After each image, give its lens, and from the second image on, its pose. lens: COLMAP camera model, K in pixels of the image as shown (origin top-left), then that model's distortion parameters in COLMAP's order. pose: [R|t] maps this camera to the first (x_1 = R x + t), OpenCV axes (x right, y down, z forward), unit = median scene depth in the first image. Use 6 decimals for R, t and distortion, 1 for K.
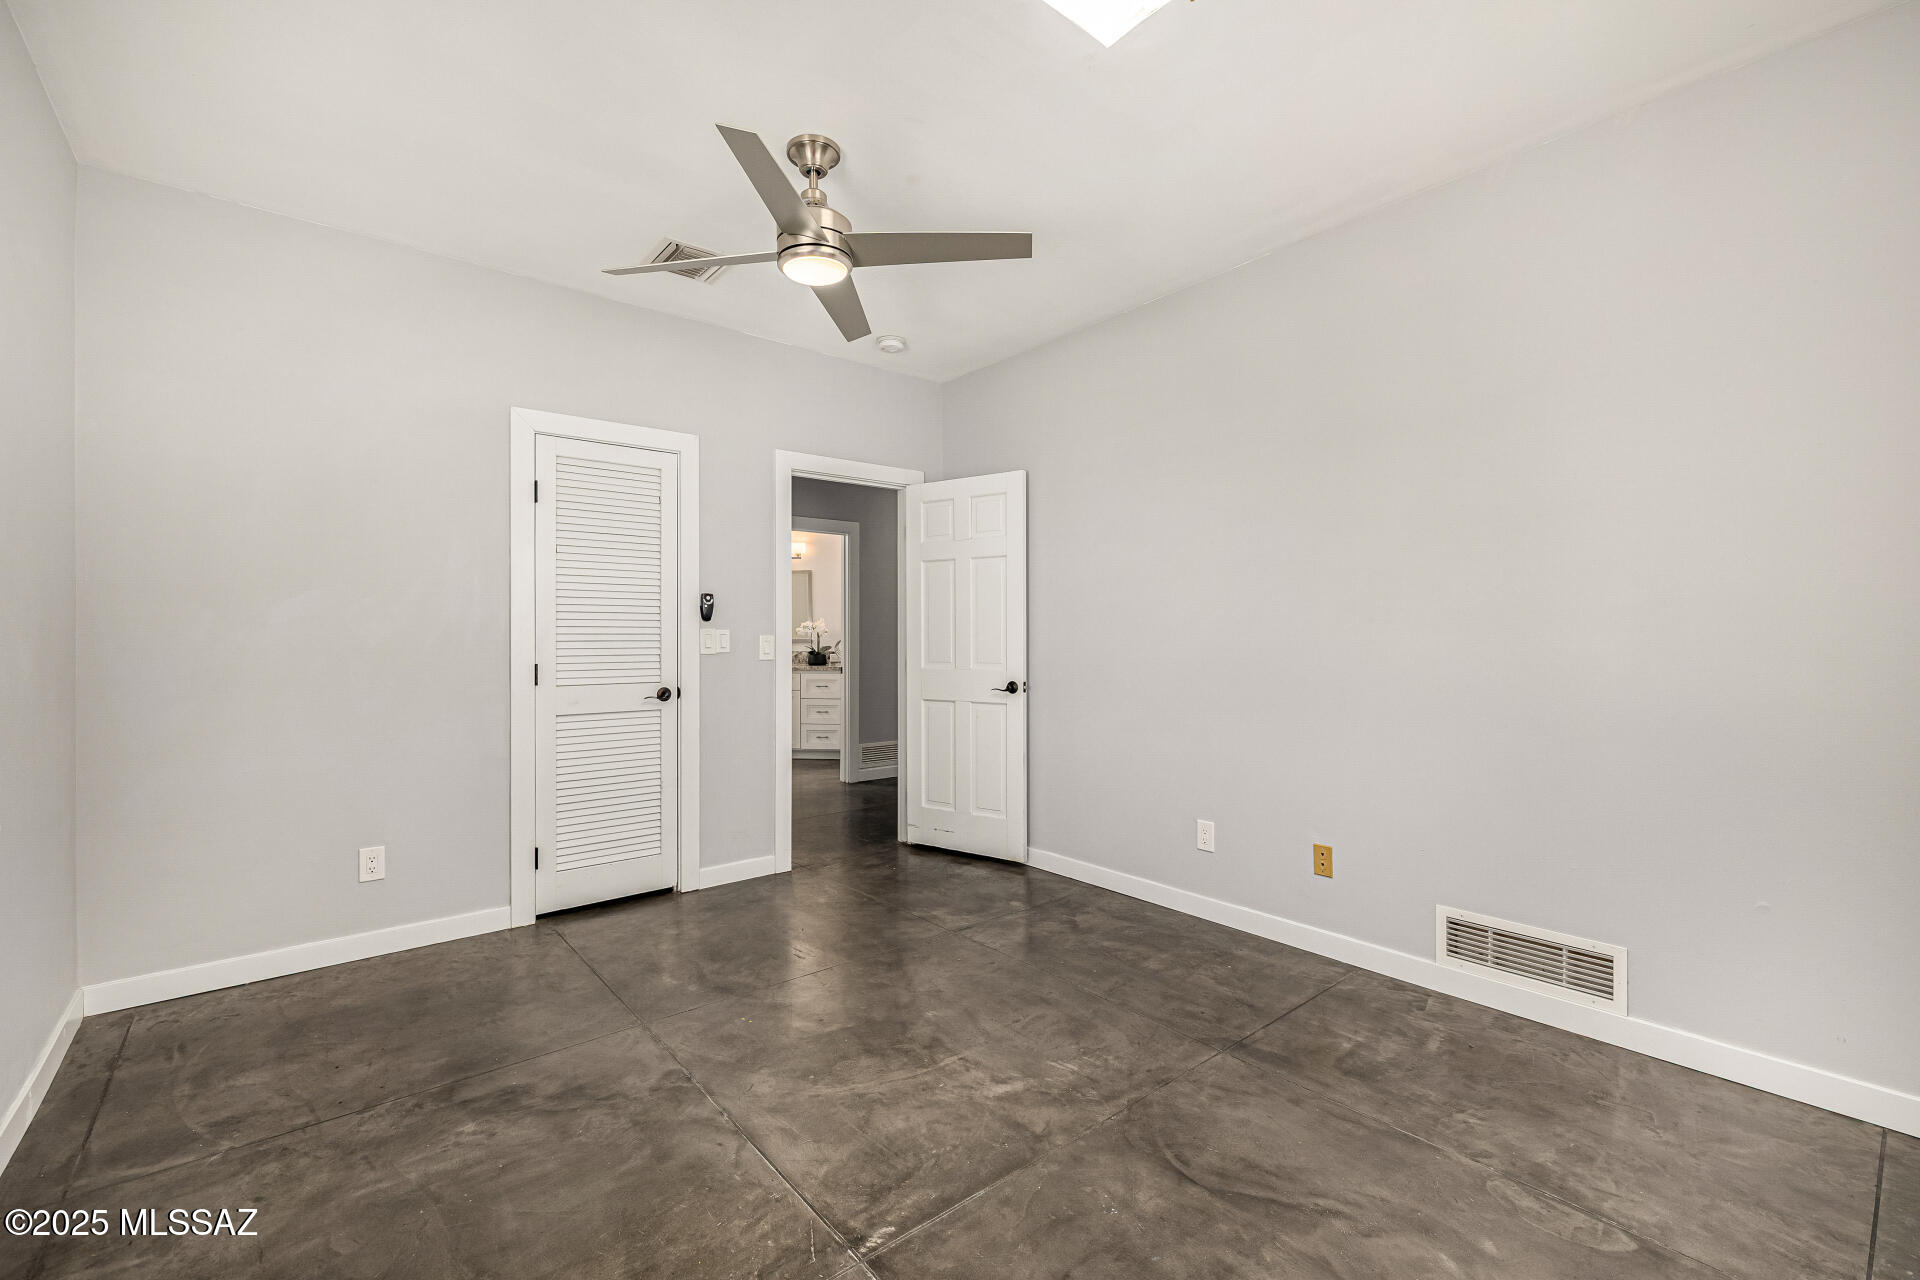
lens RADIAL K [[812.1, 0, 939.3], [0, 812.1, 620.4], [0, 0, 1]] dist [-0.001257, -0.000160]
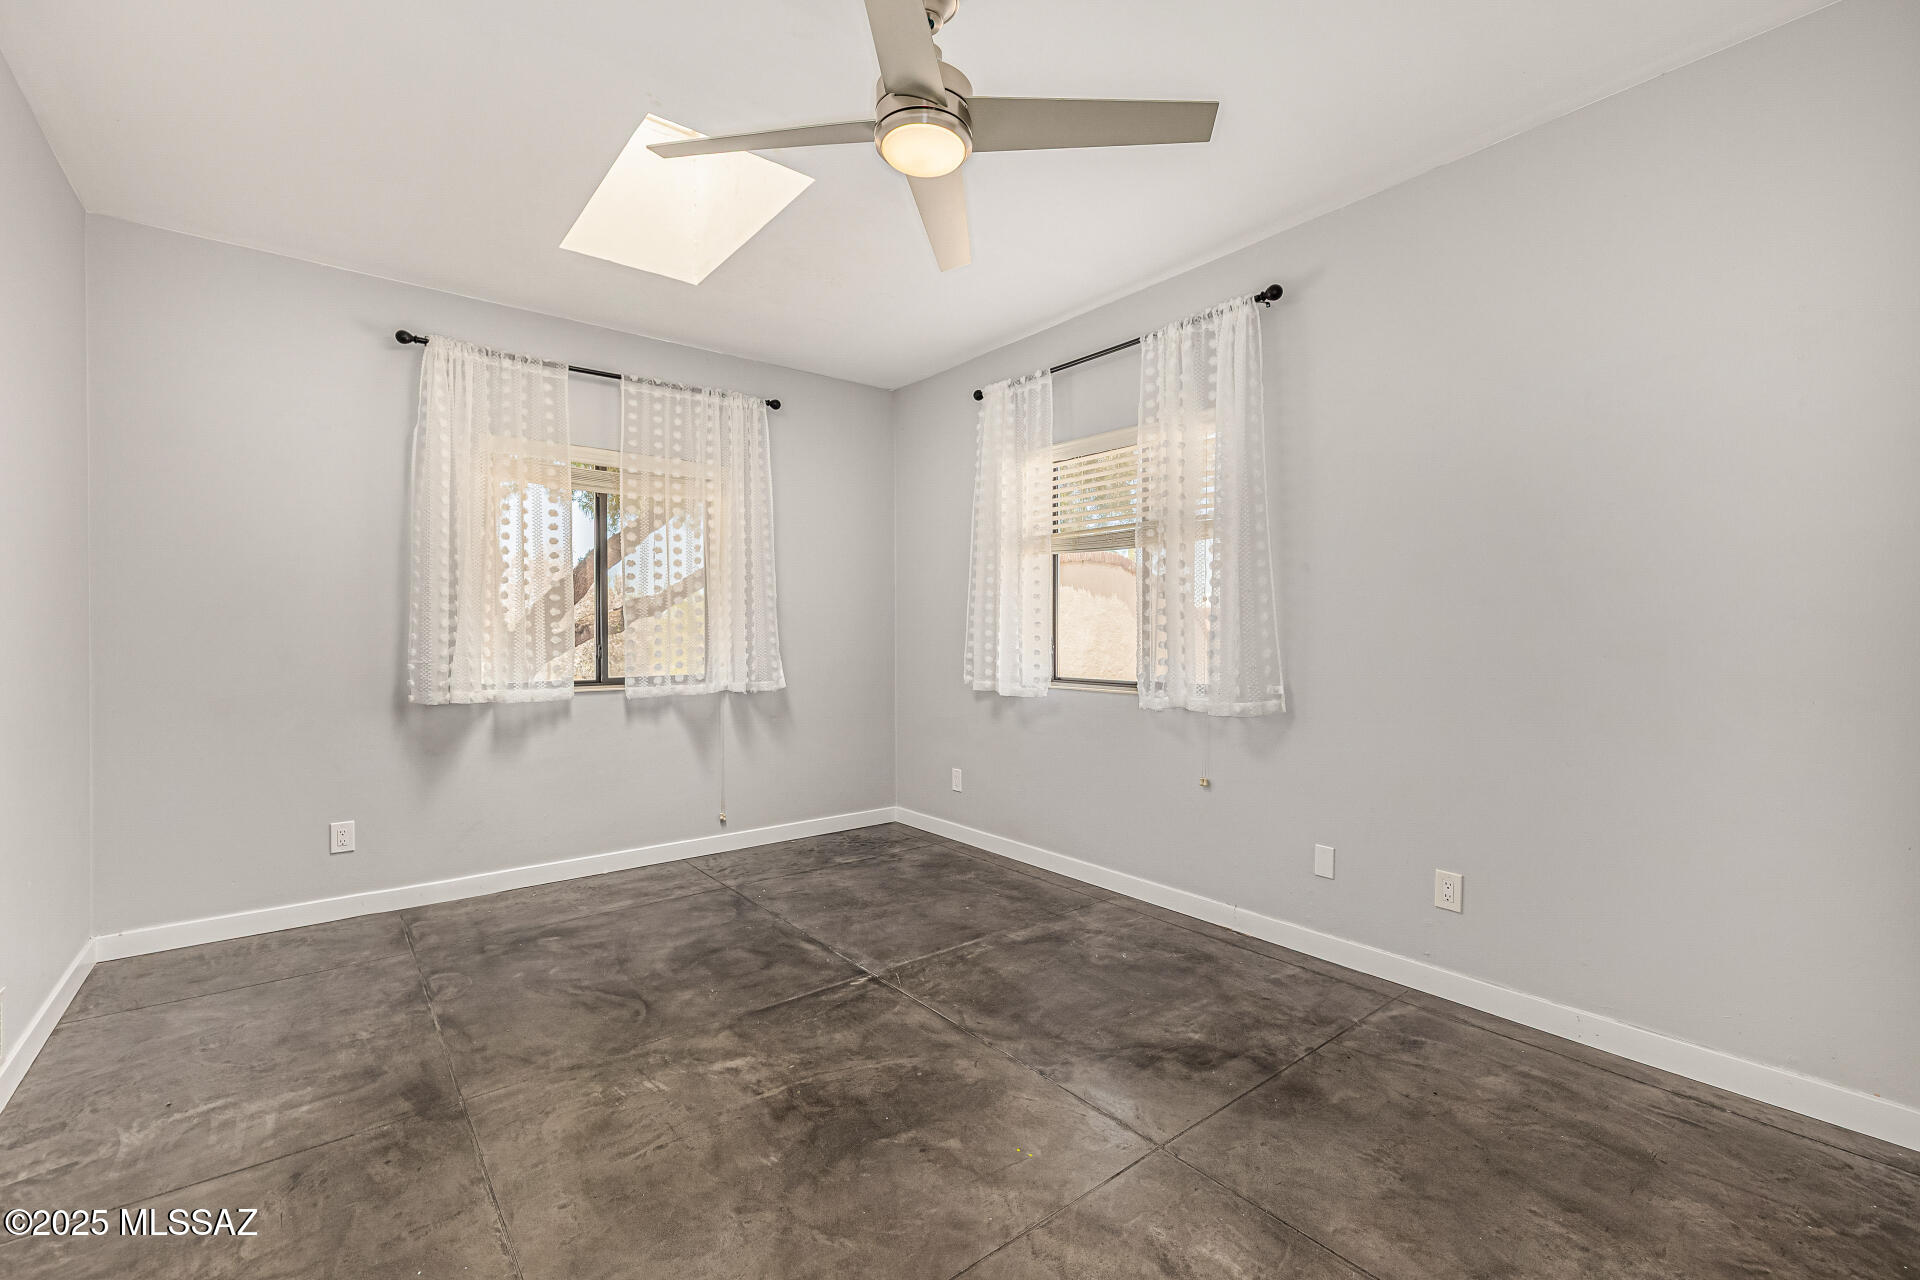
lens RADIAL K [[812.1, 0, 939.3], [0, 812.1, 620.4], [0, 0, 1]] dist [-0.001257, -0.000160]
pose [[-0.999852, 0.004320, 0.016658, -0.209653], [0.003773, 0.999457, -0.032727, 0.042741], [-0.016791, -0.032659, -0.999325, 2.101609]]
